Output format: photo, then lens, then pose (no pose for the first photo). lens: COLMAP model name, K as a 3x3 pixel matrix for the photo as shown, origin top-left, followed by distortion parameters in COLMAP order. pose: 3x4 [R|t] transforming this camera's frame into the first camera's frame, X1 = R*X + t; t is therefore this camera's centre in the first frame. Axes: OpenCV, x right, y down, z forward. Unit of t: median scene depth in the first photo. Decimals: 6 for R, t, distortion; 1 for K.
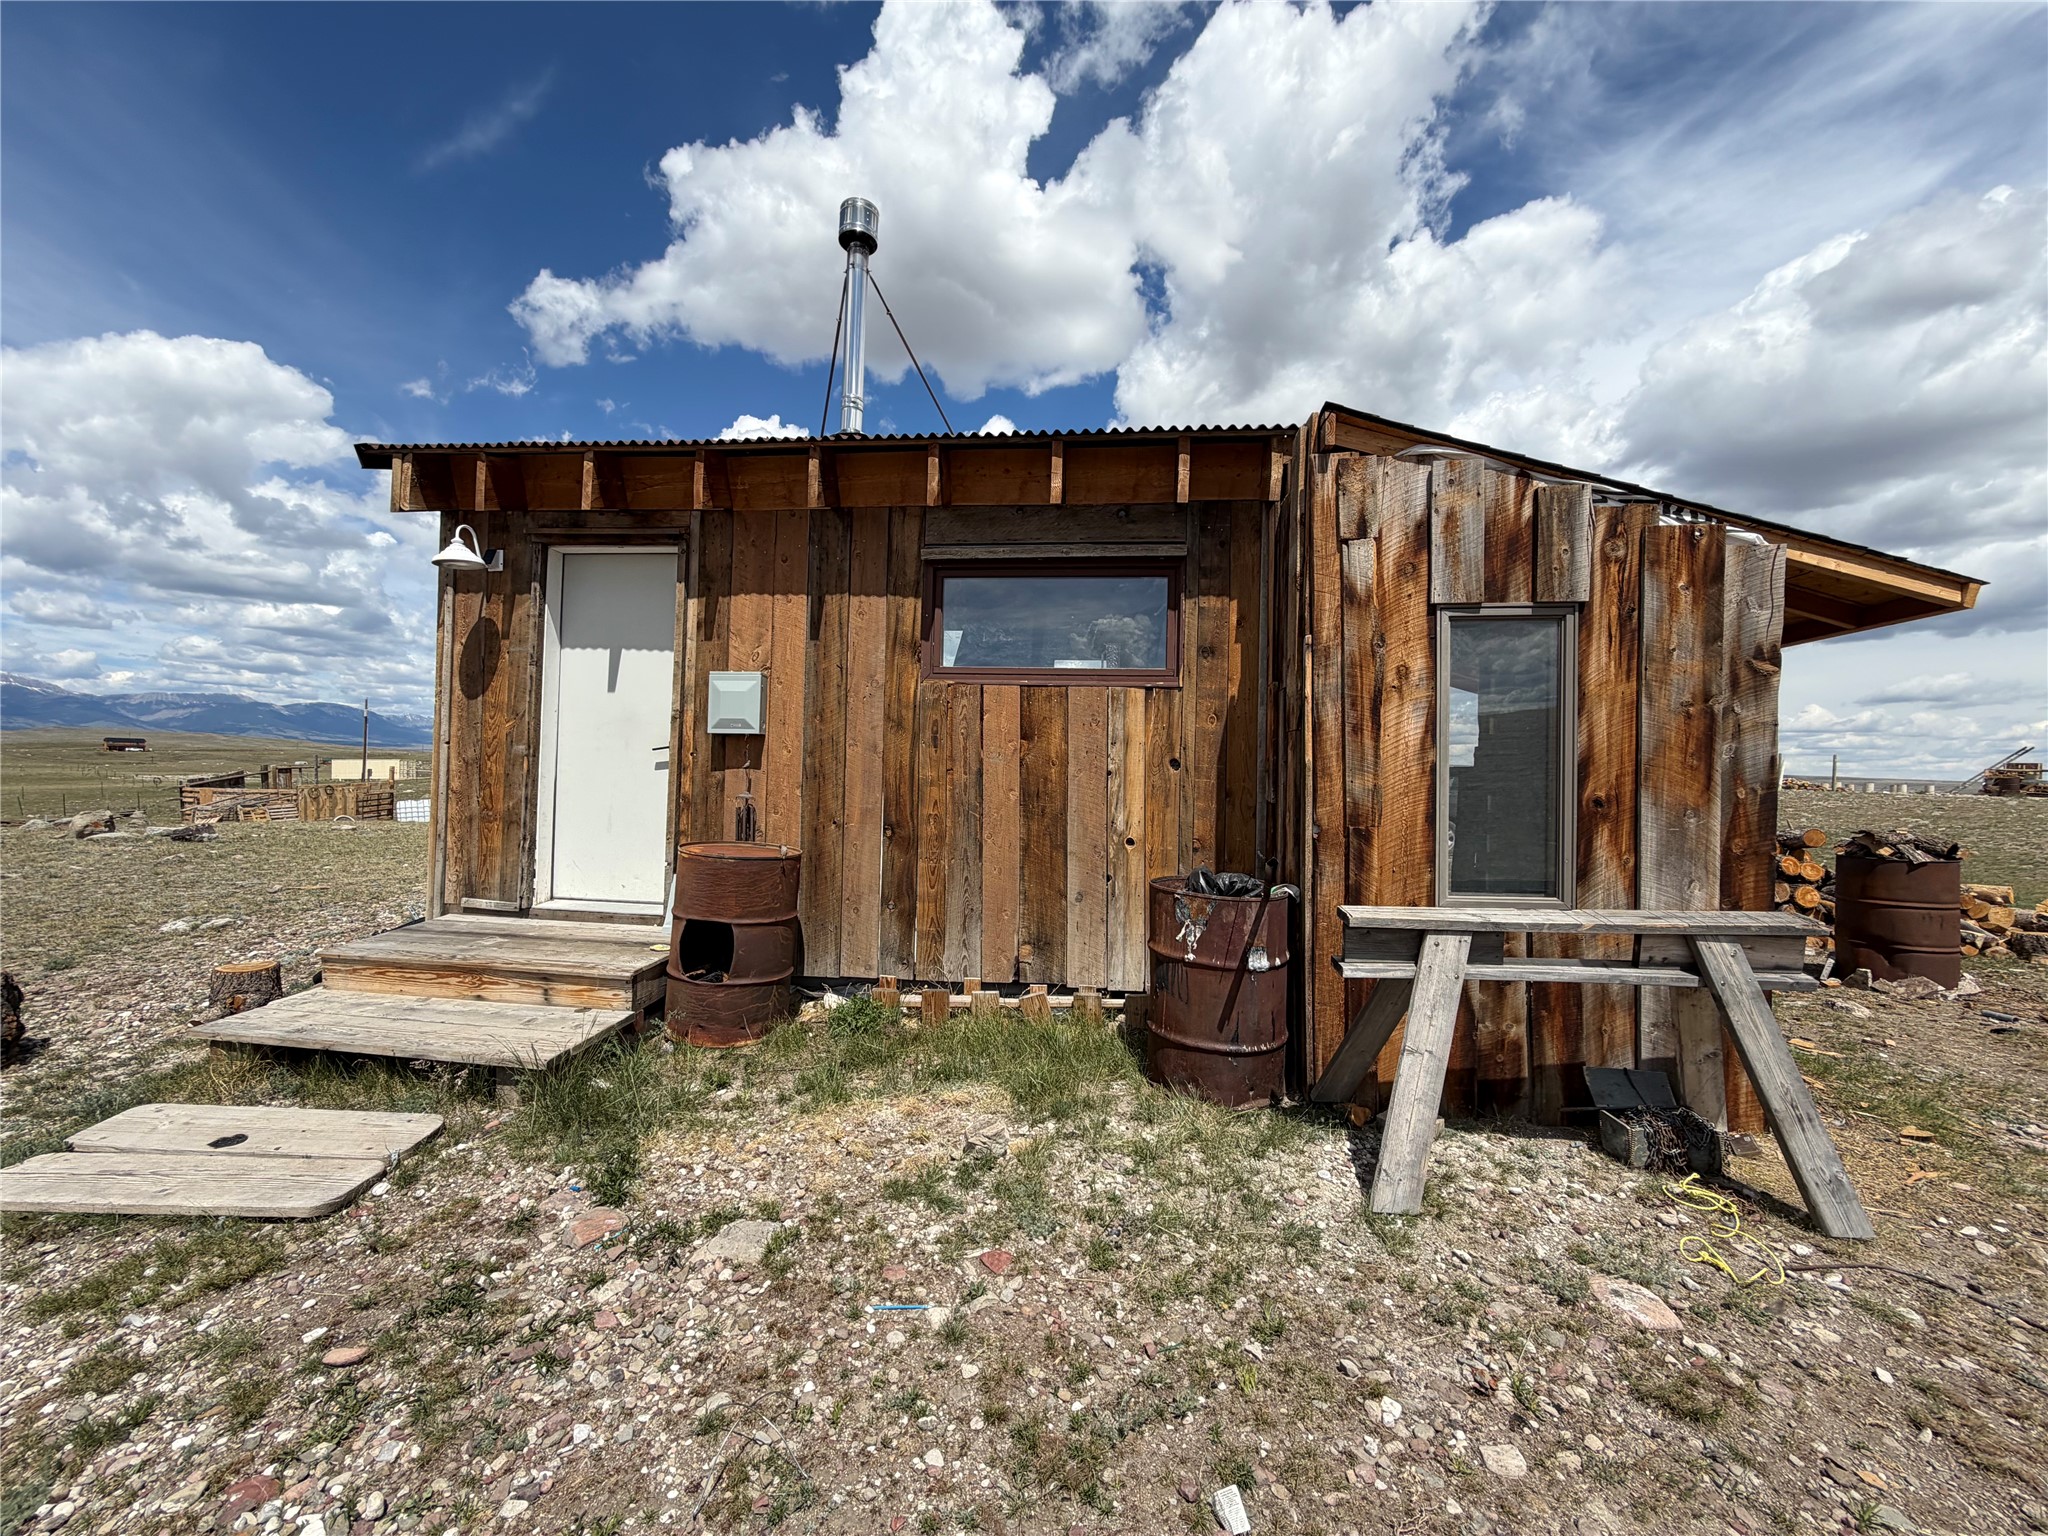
lens RADIAL K [[817.3, 0, 1016.6], [0, 817.3, 767.8], [0, 0, 1]] dist [0.003068, -0.000080]
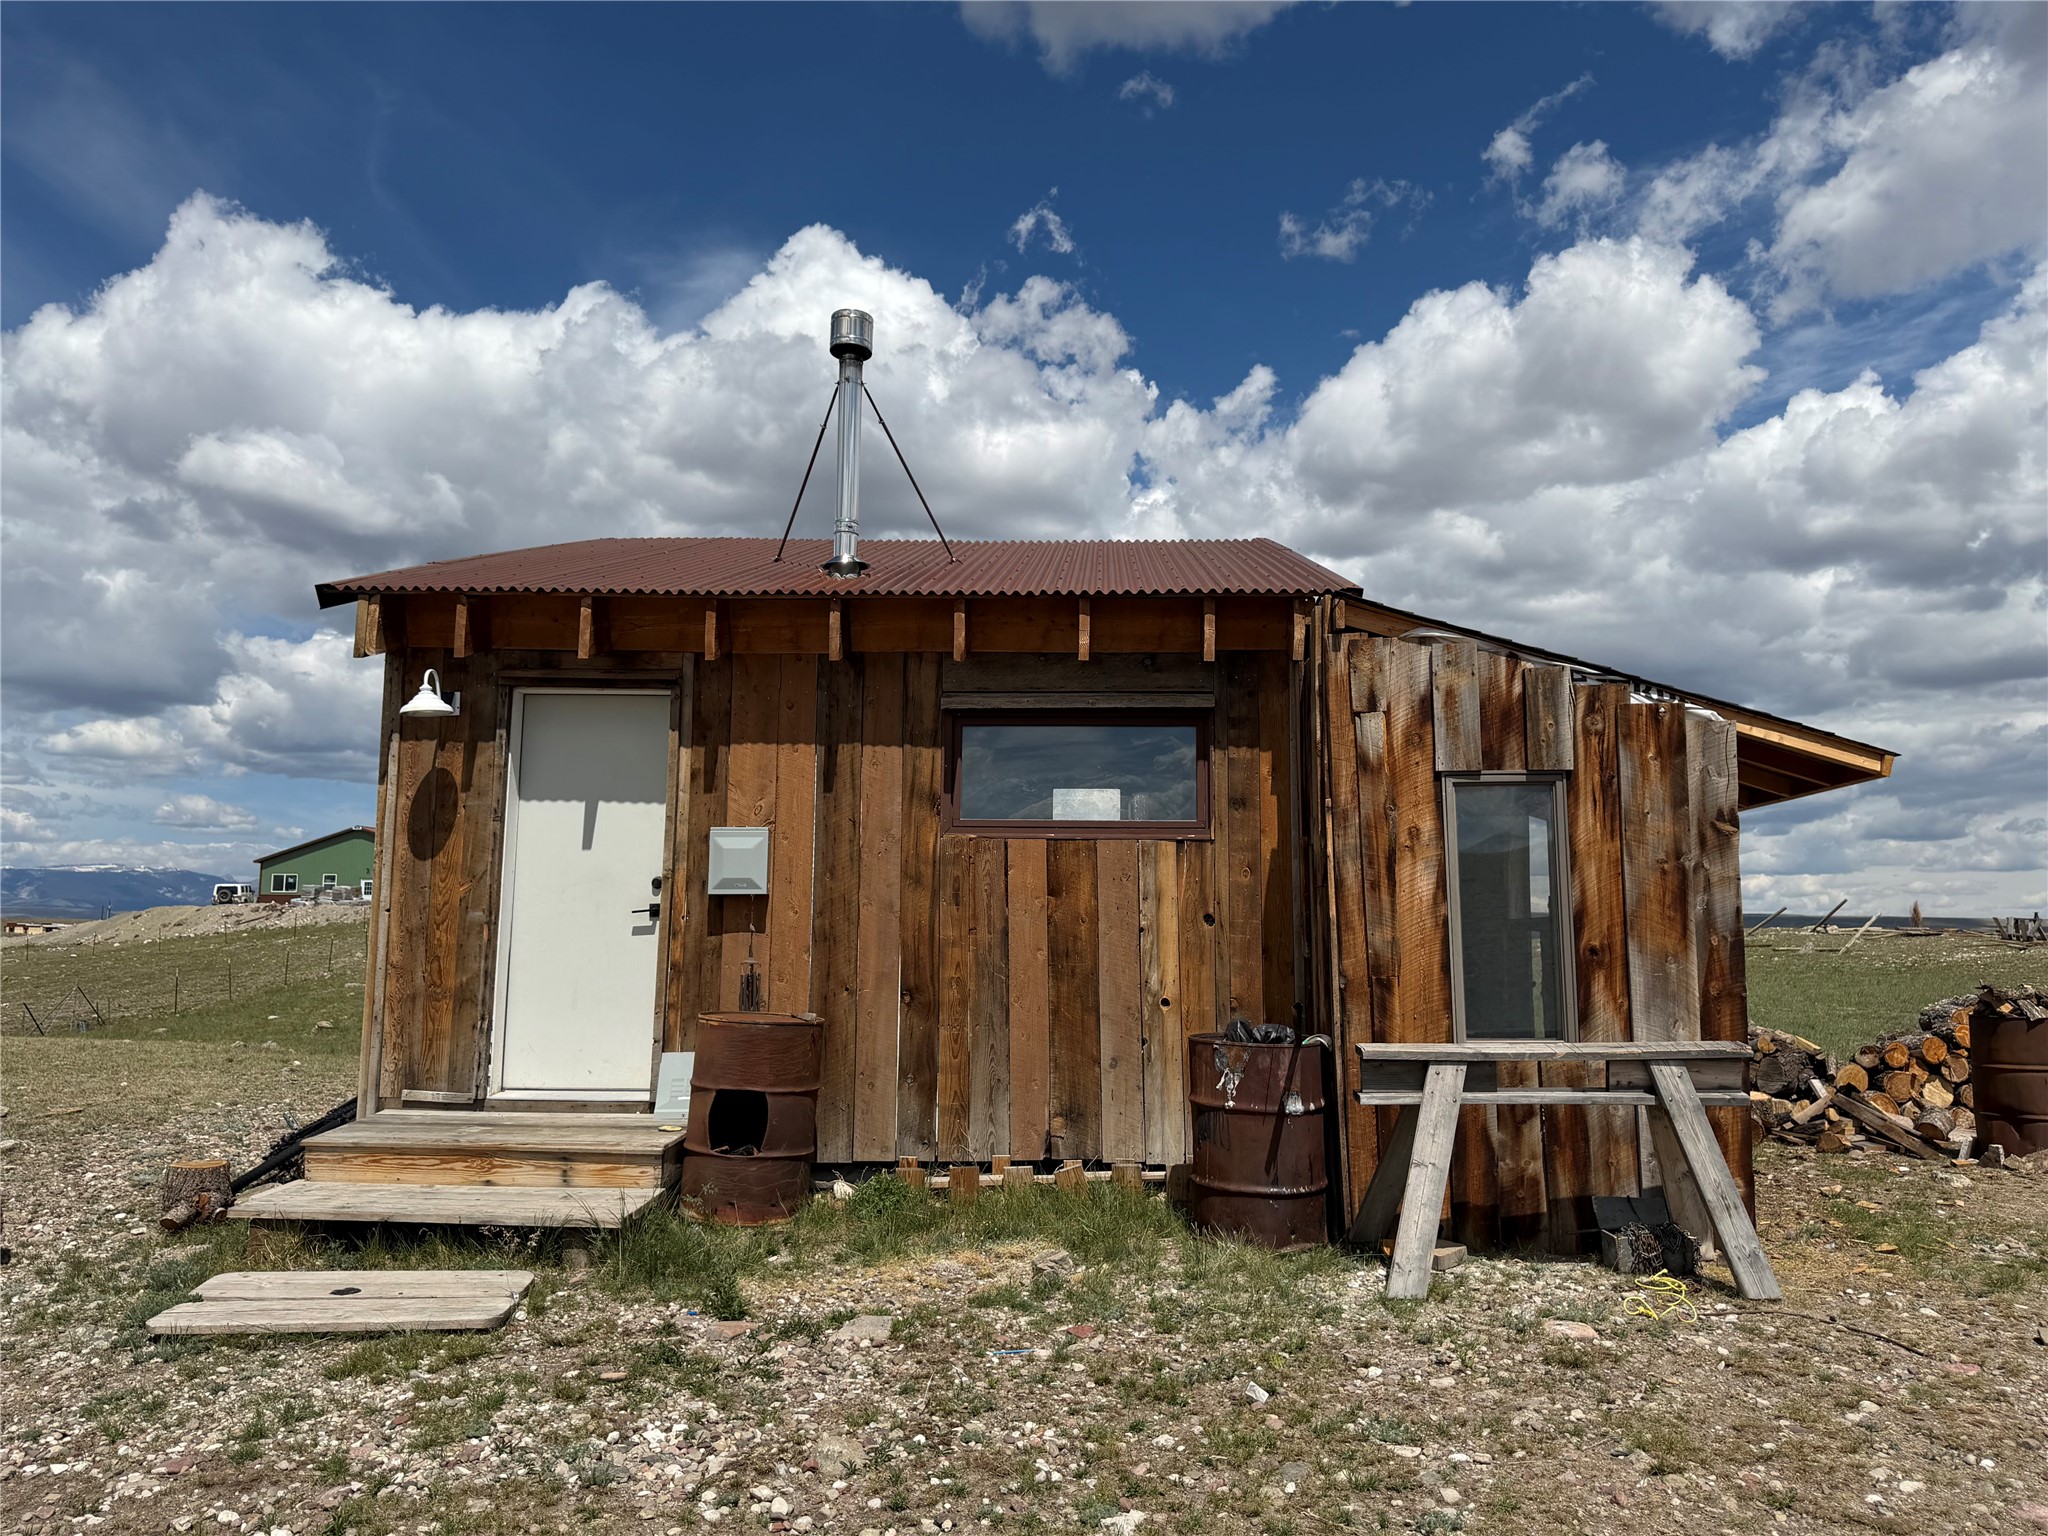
lens RADIAL K [[1501.8, 0, 1024.0], [0, 1501.8, 768.0], [0, 0, 1]] dist [0.144159, -0.247299]
pose [[0.997230, -0.007836, 0.073966, -0.168876], [0.015626, 0.994315, -0.105330, 0.001608], [-0.072720, 0.106194, 0.991683, -0.839494]]
